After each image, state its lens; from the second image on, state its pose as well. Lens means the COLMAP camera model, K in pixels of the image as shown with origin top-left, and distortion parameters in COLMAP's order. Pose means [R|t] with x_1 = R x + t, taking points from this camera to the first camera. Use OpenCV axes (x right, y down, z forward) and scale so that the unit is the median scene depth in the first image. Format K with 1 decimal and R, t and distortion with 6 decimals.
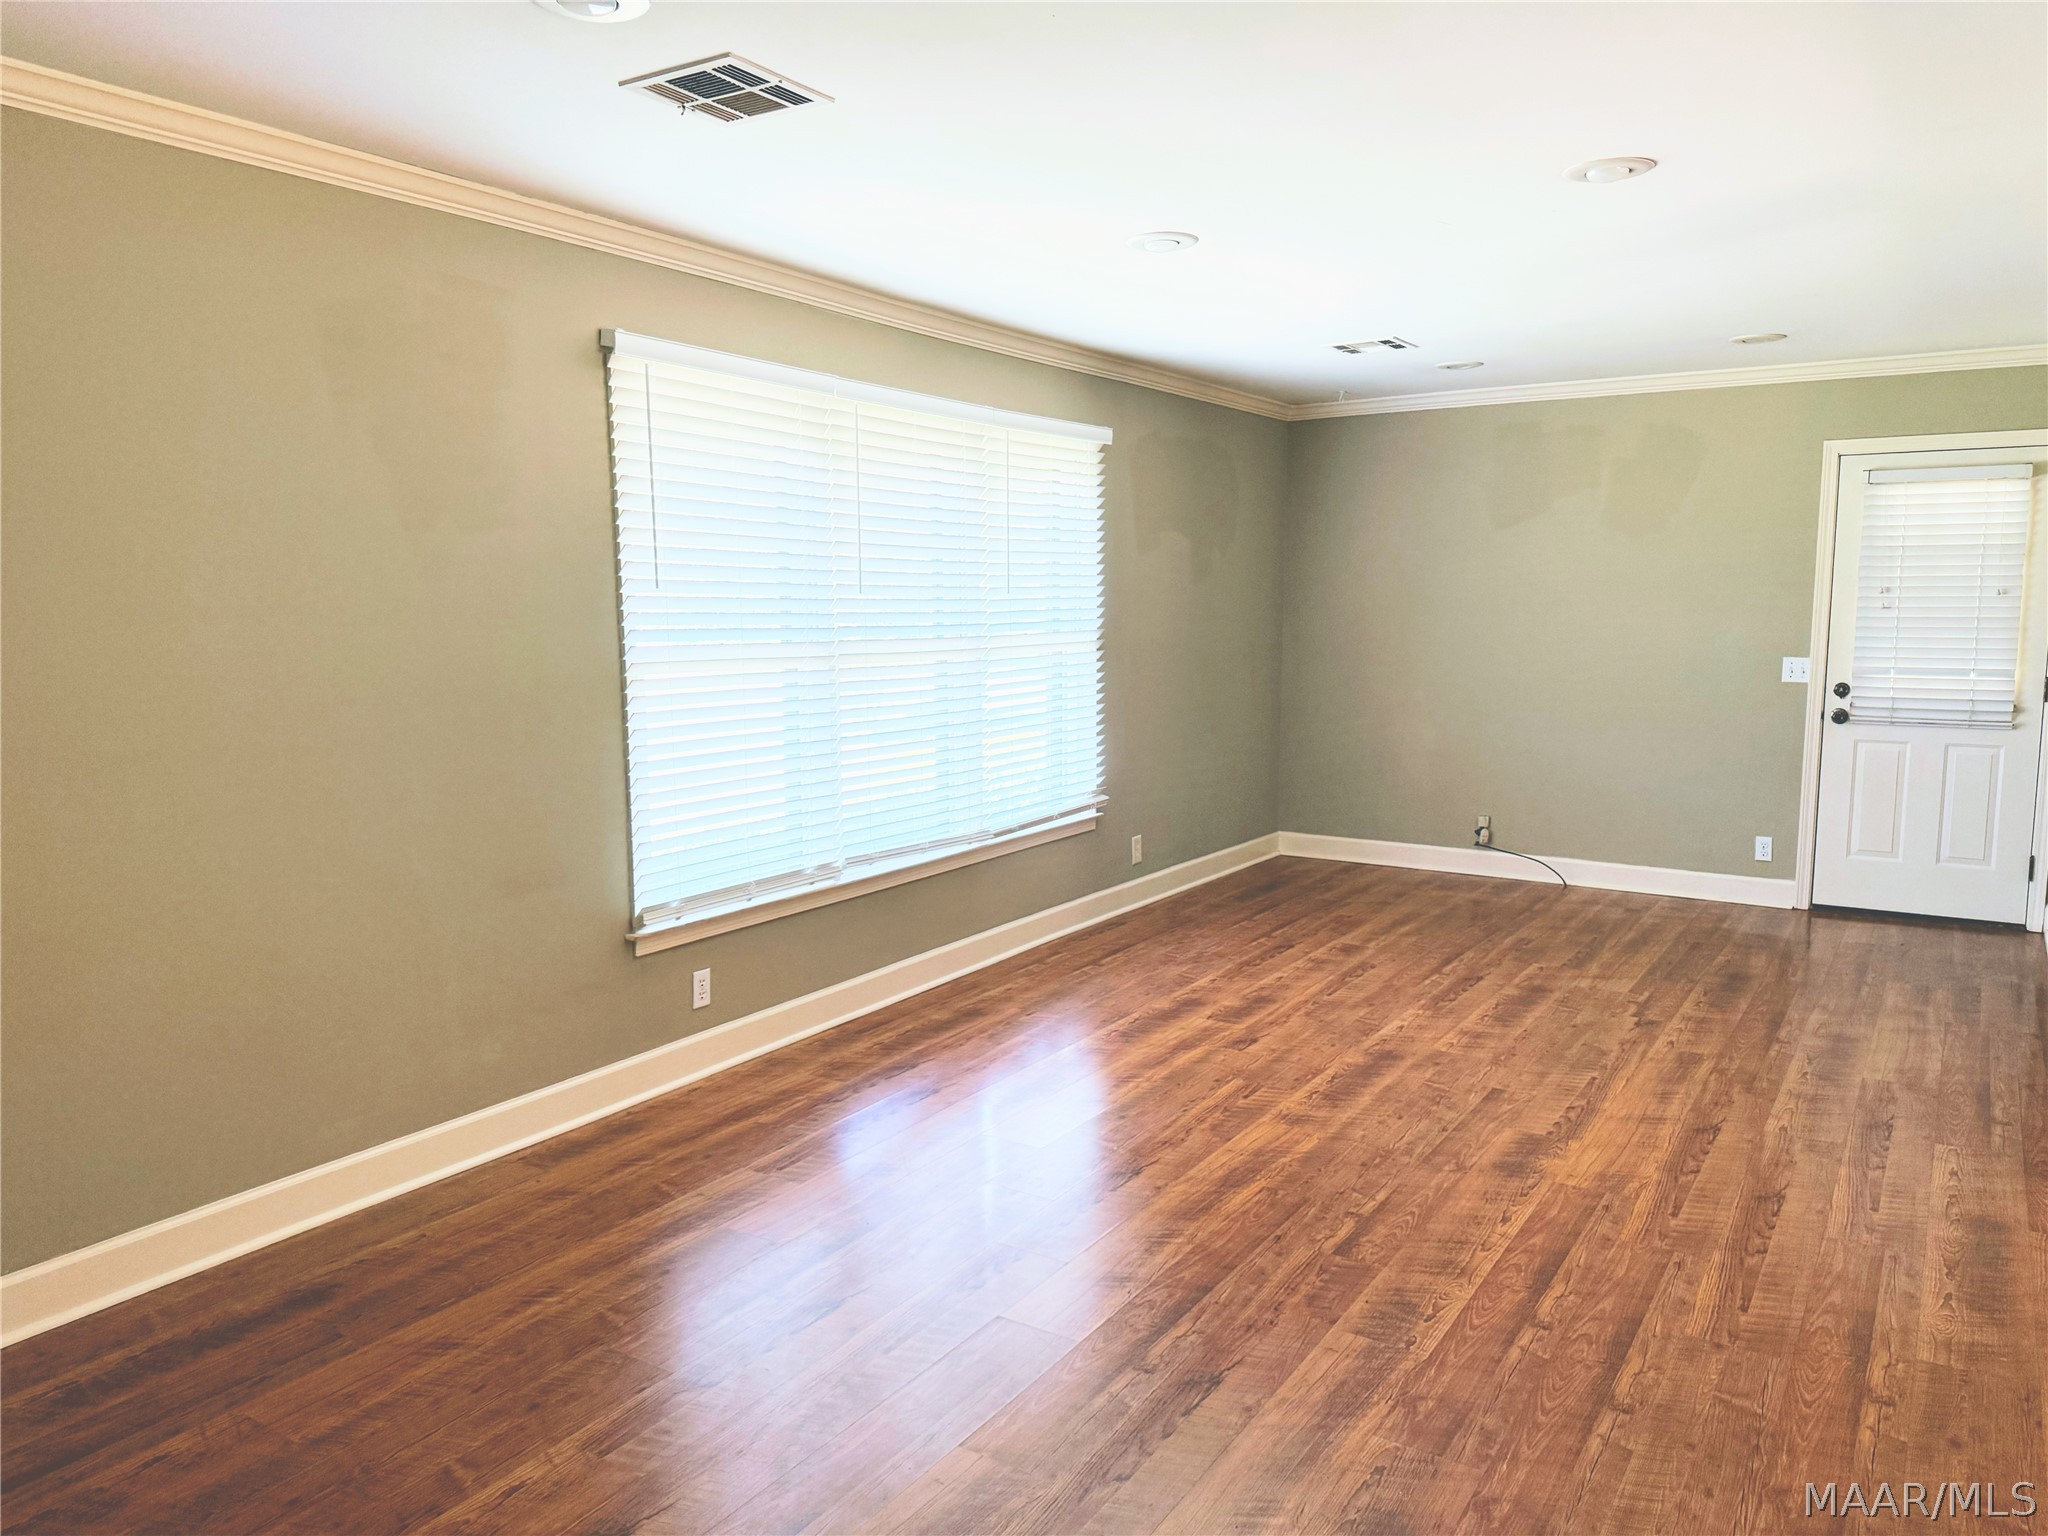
lens RADIAL K [[1438.8, 0, 1024.3], [0, 1438.8, 770.8], [0, 0, 1]] dist [0.091724, -0.125029]
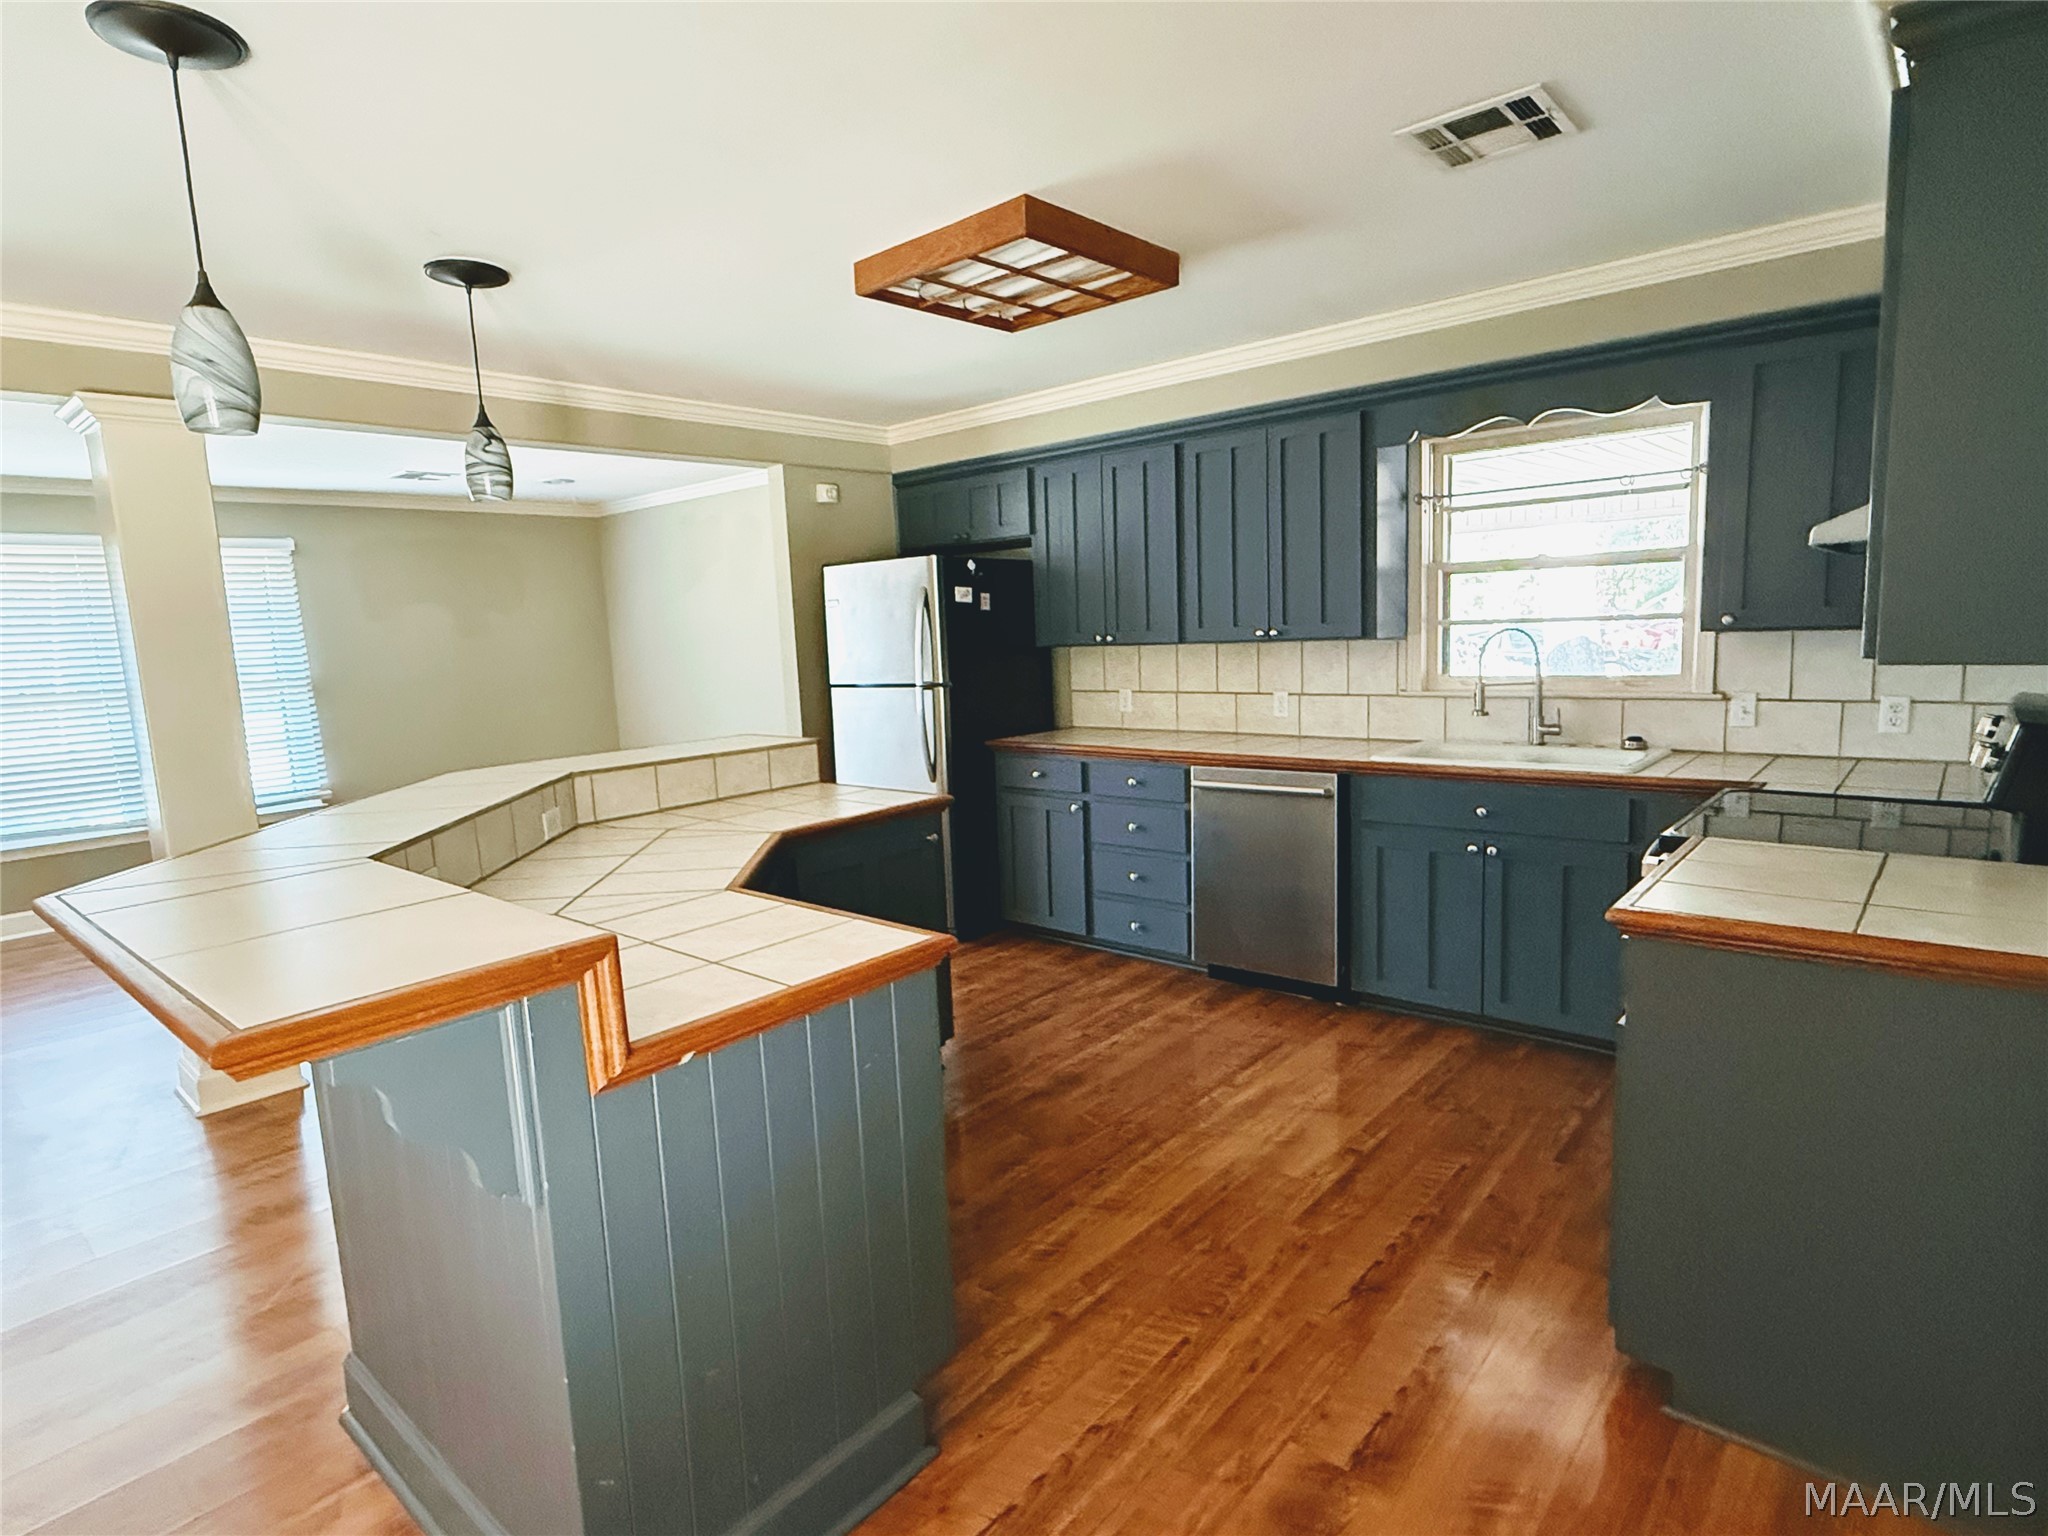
lens RADIAL K [[1087.7, 0, 1018.4], [0, 1087.7, 768.4], [0, 0, 1]] dist [-0.002208, 0.000640]
pose [[0.987765, -0.020000, -0.154663, 1.134187], [0.022526, 0.999640, 0.014595, -0.005042], [0.154316, -0.017900, 0.987859, 0.028029]]
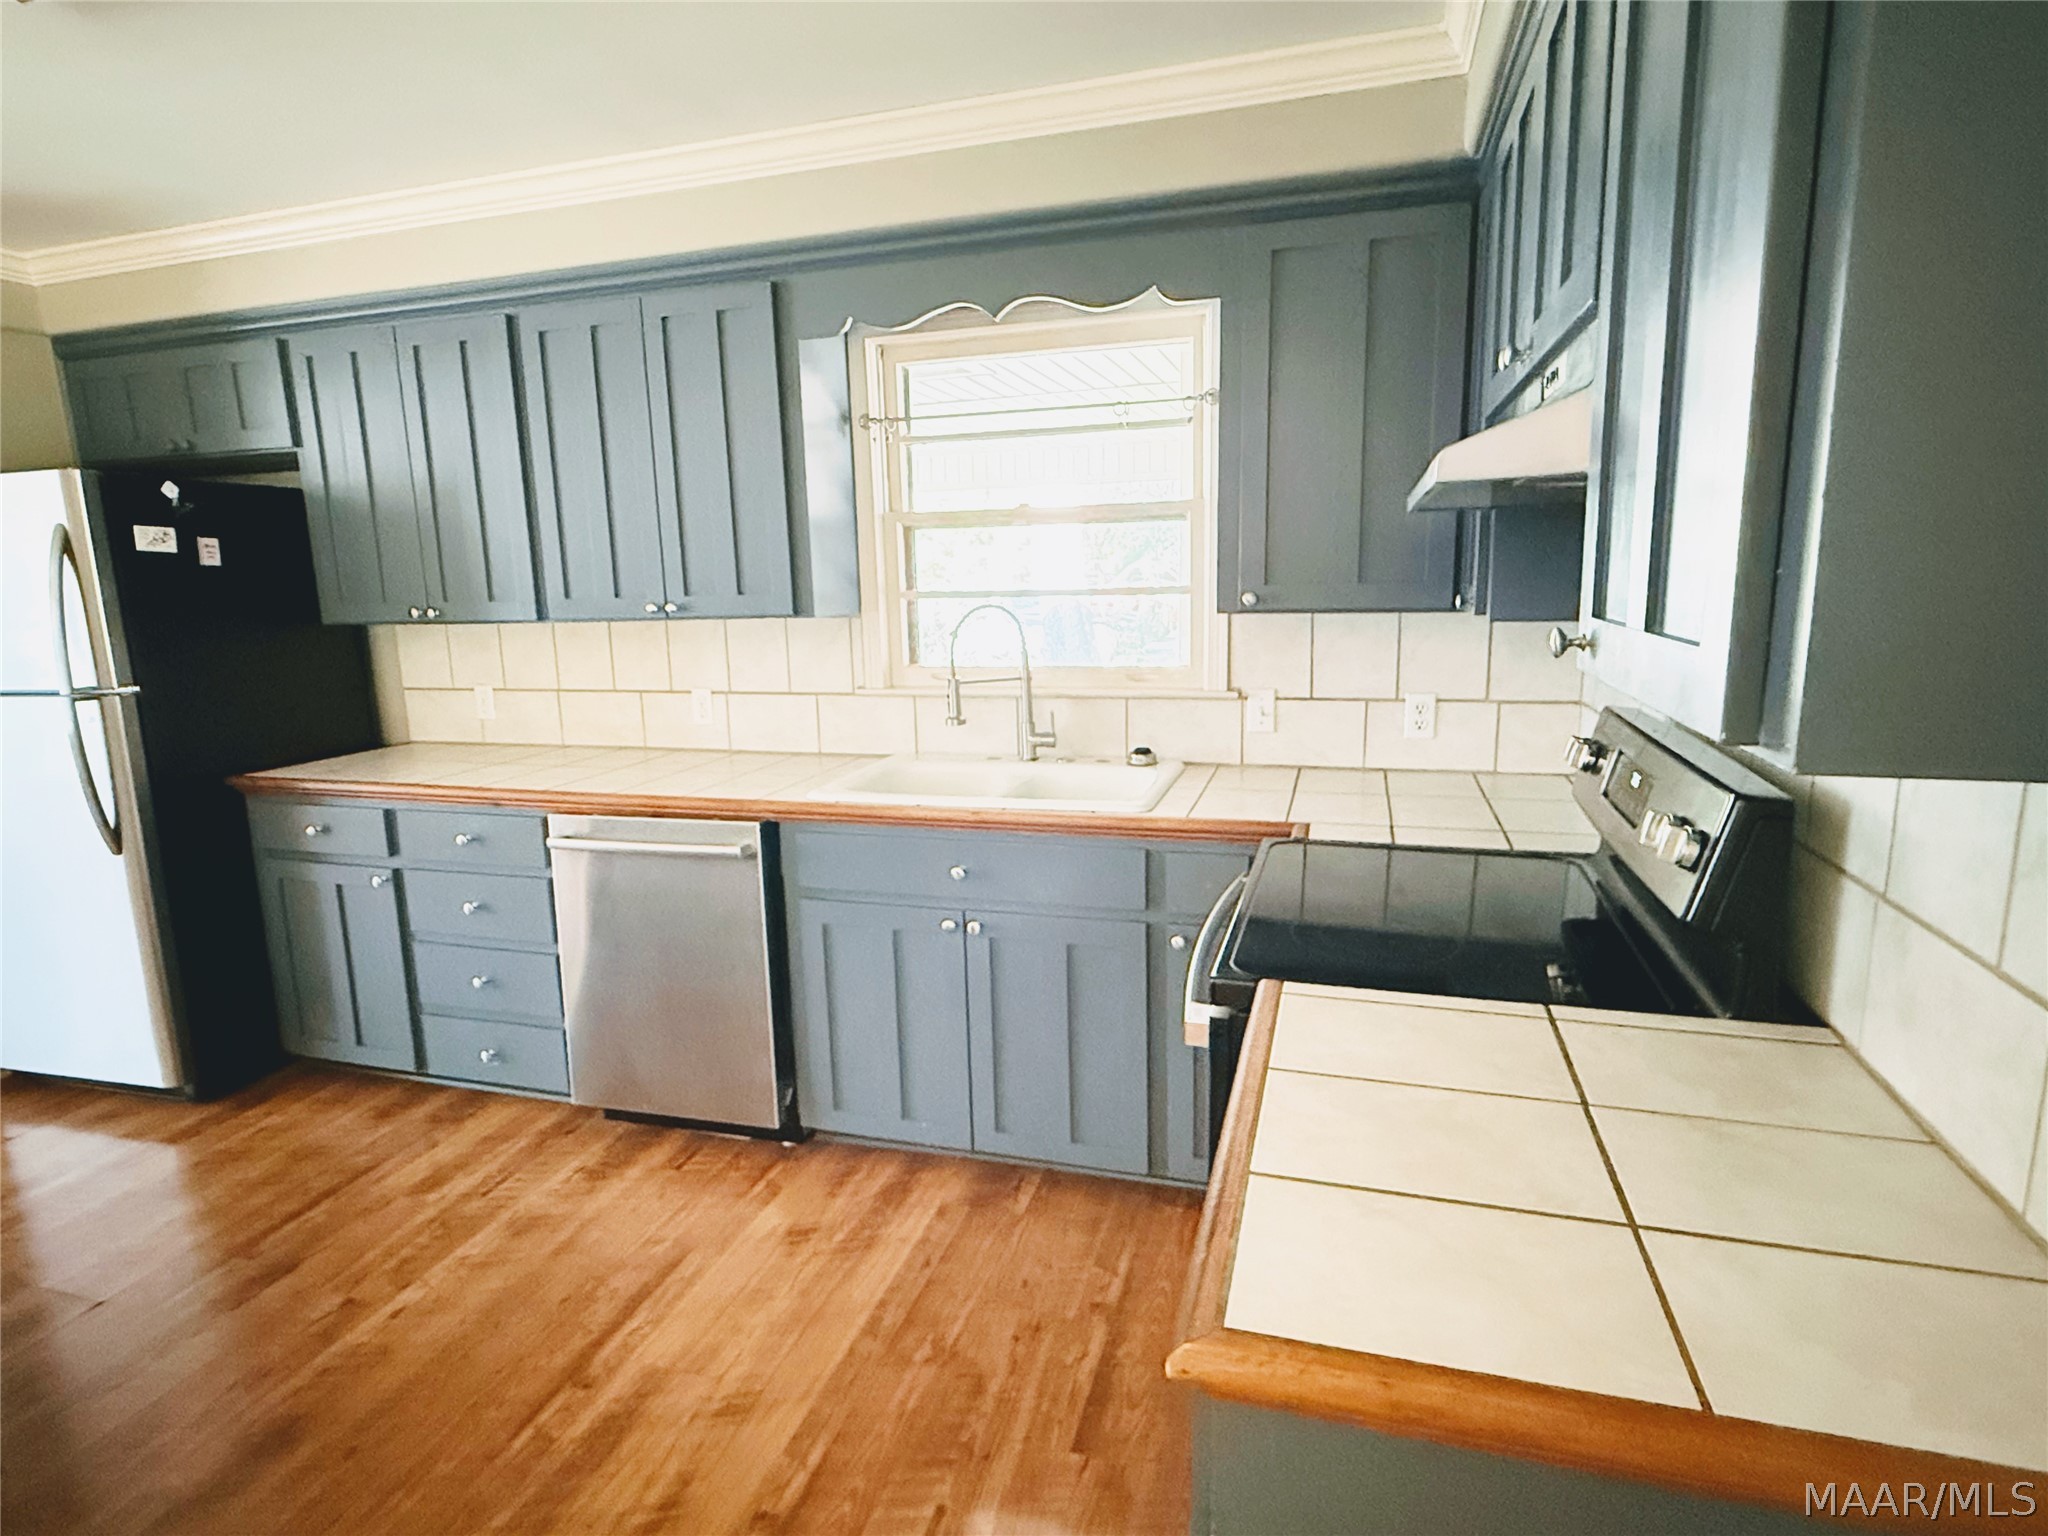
lens RADIAL K [[1087.7, 0, 1018.4], [0, 1087.7, 768.4], [0, 0, 1]] dist [-0.002208, 0.000640]
pose [[0.961815, -0.072899, 0.263813, 1.219715], [0.056726, 0.996043, 0.068420, -0.037765], [-0.267757, -0.050843, 0.962144, 0.288391]]
